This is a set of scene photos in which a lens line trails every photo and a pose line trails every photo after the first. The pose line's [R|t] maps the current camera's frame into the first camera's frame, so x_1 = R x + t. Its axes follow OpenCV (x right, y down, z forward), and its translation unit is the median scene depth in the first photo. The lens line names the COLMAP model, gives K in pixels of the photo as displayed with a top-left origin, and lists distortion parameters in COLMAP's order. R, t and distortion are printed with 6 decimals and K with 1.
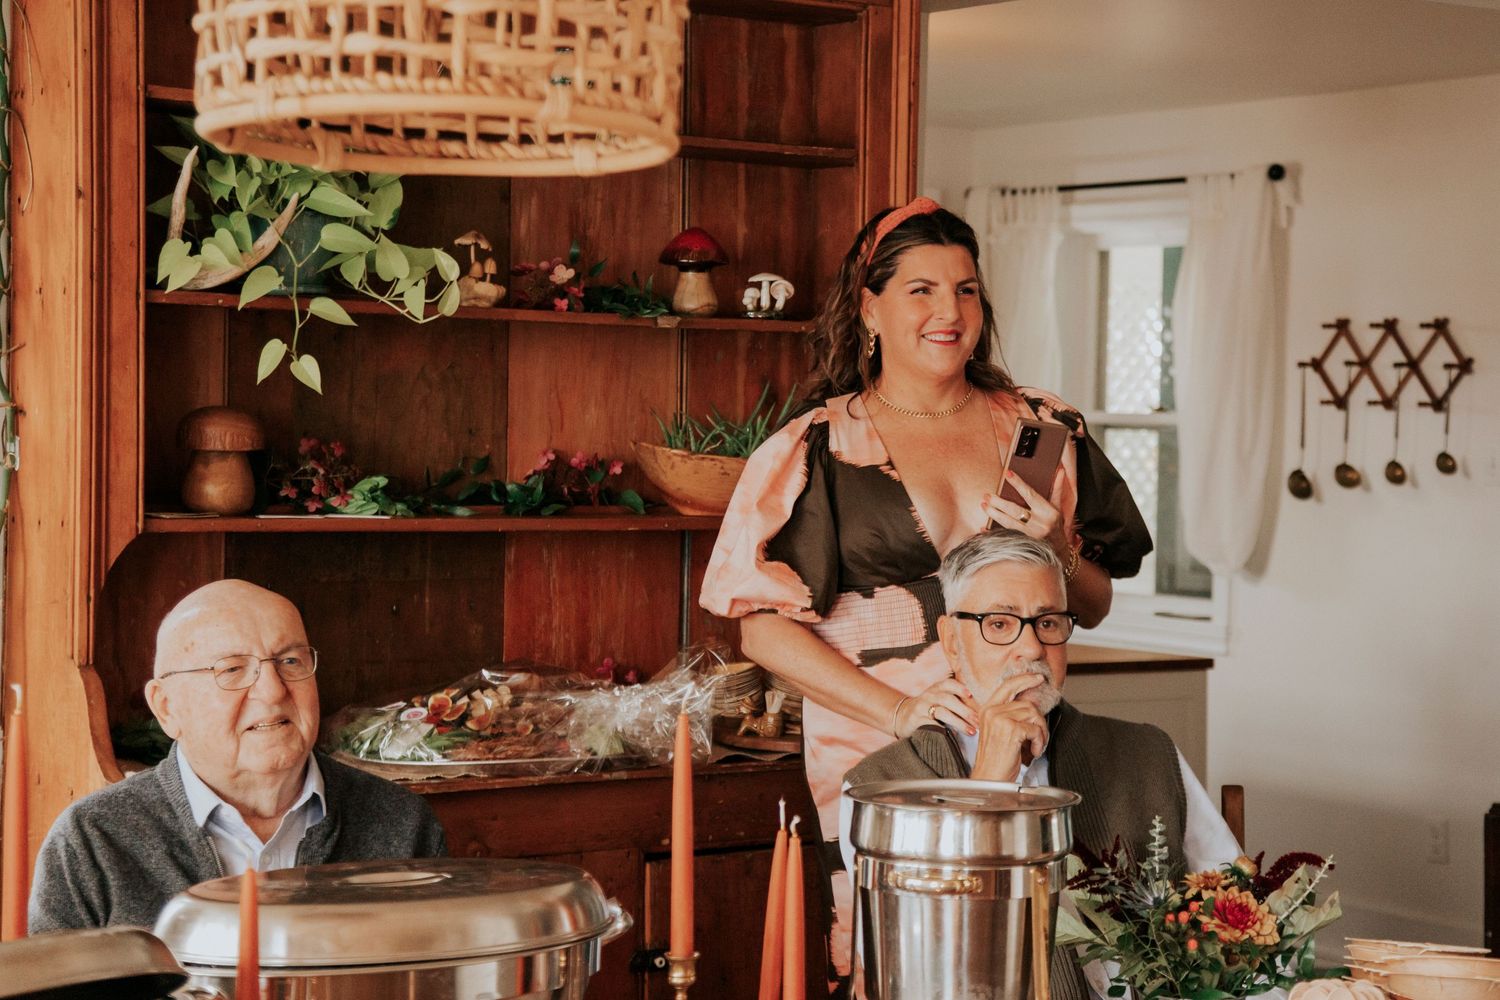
lens RADIAL K [[2895.5, 0, 750.0], [0, 2895.5, 500.0], [0, 0, 1]] dist [0.241726, -0.036331]
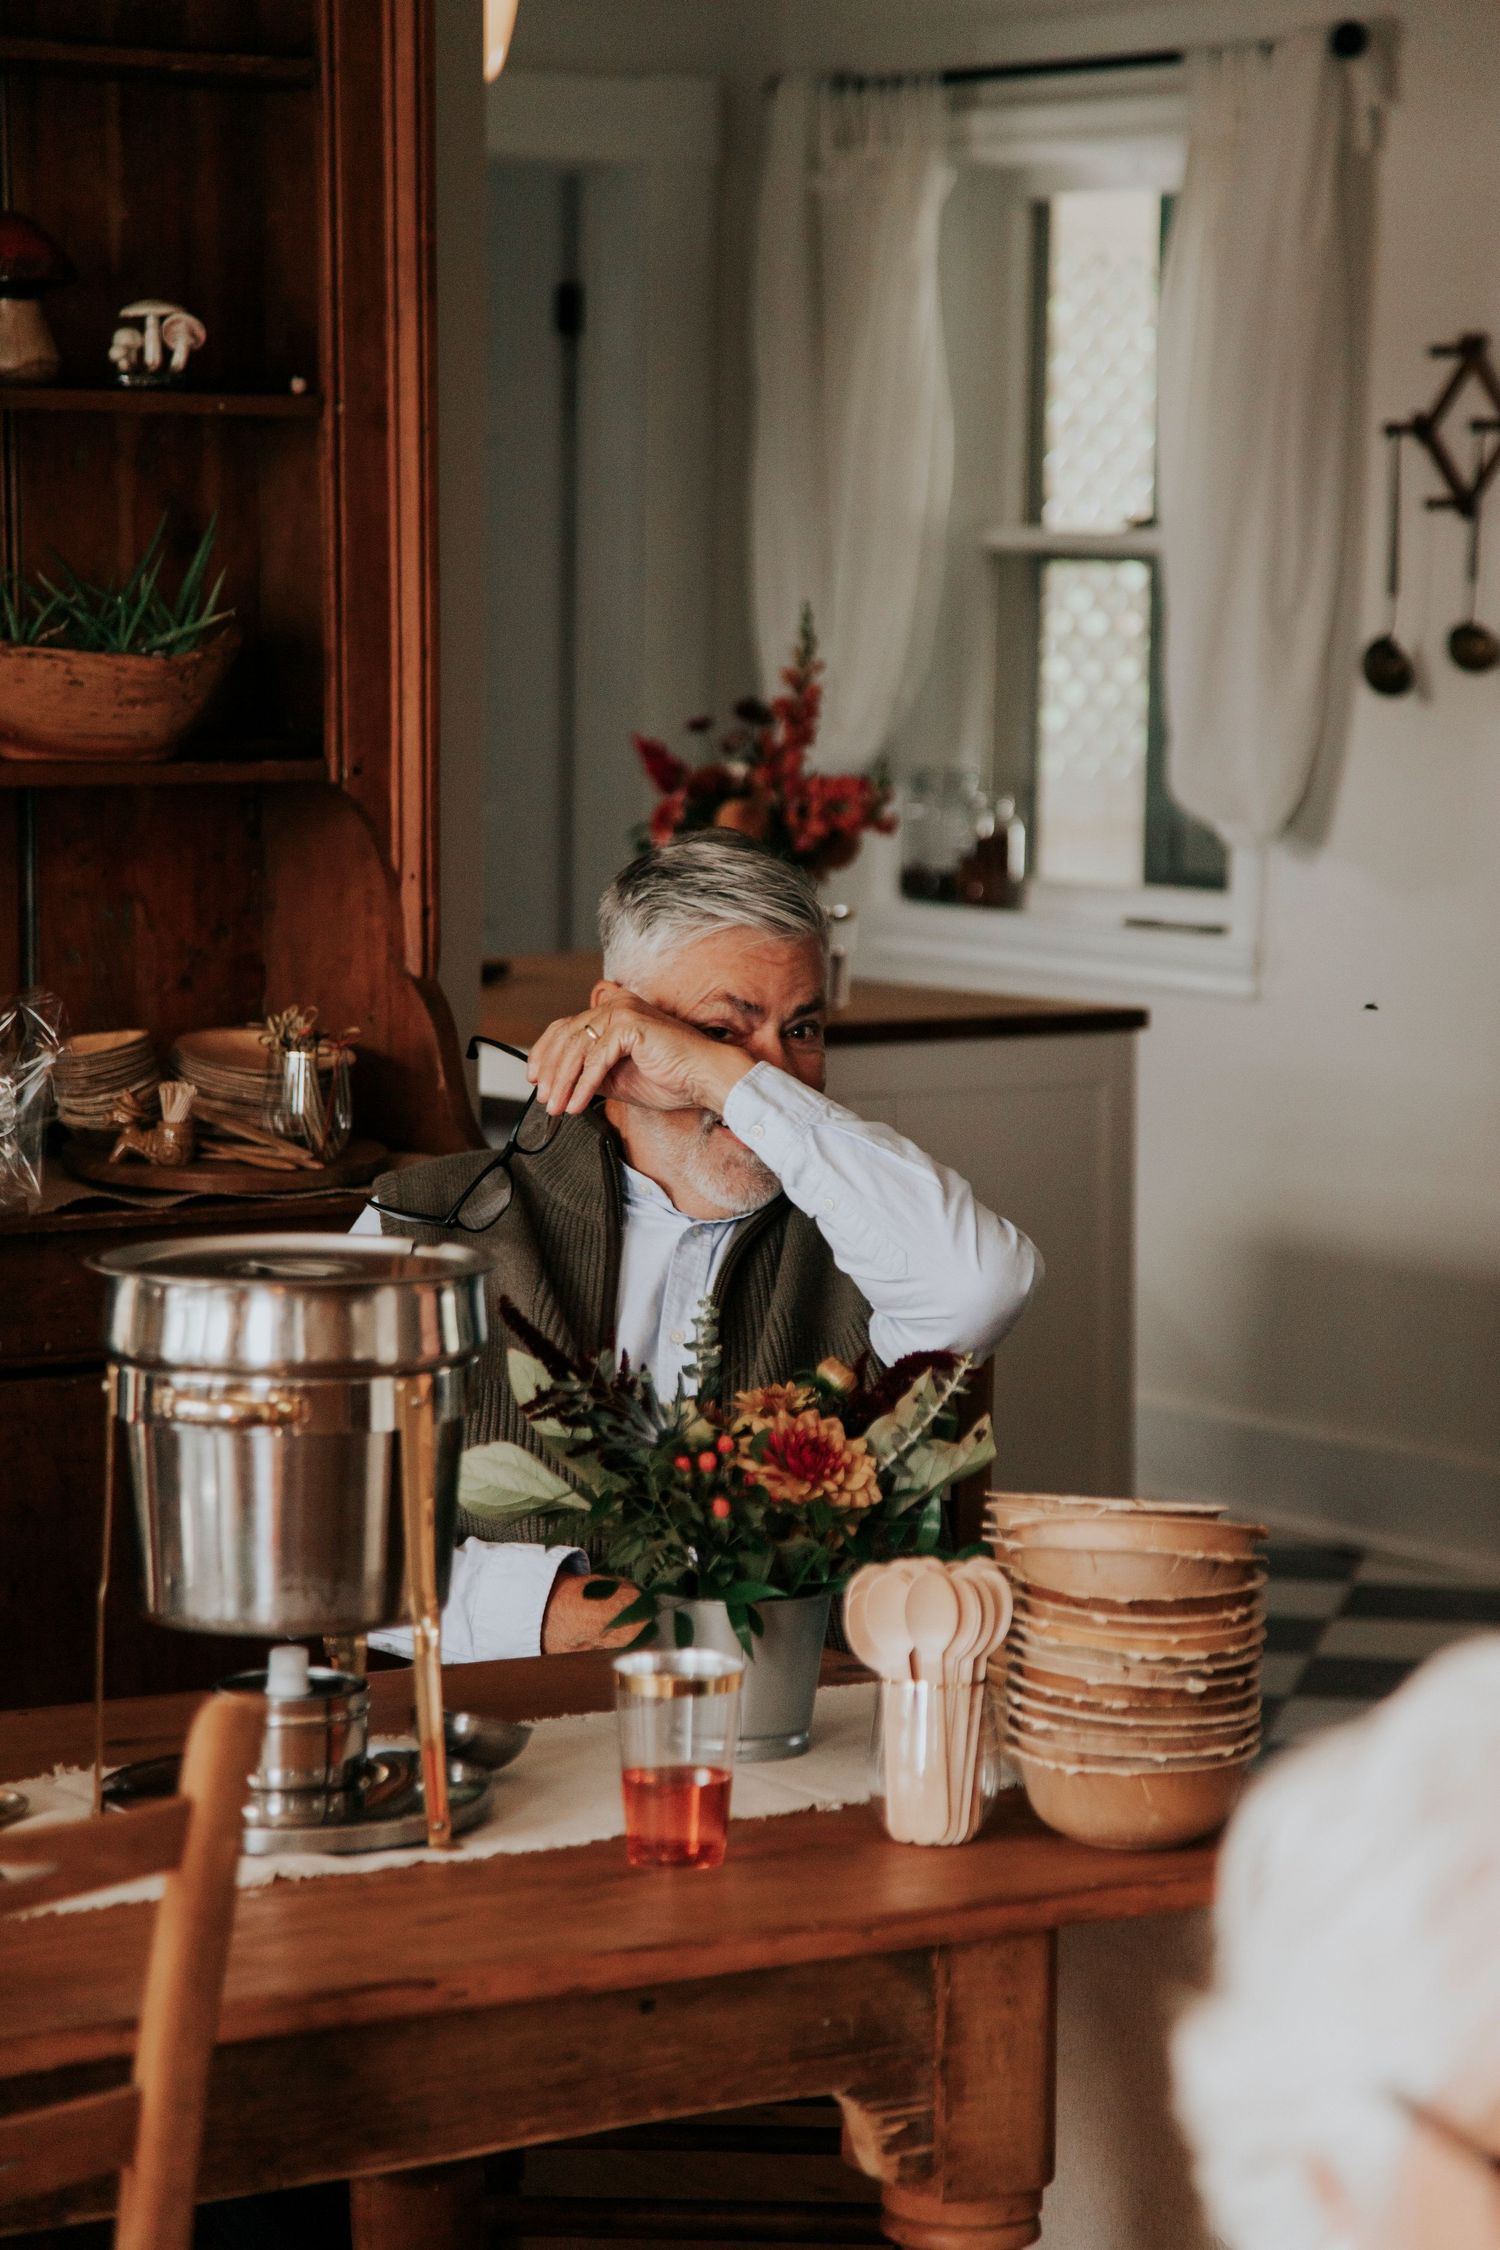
lens RADIAL K [[6420.1, 0, 752.5], [0, 6420.1, 1195.7], [0, 0, 1]] dist [0.788675, -1.490153]
pose [[0.999157, -0.008902, -0.040072, 0.170484], [0.012284, 0.996309, 0.084954, -0.015666], [0.039168, -0.085375, 0.995579, -0.221926]]
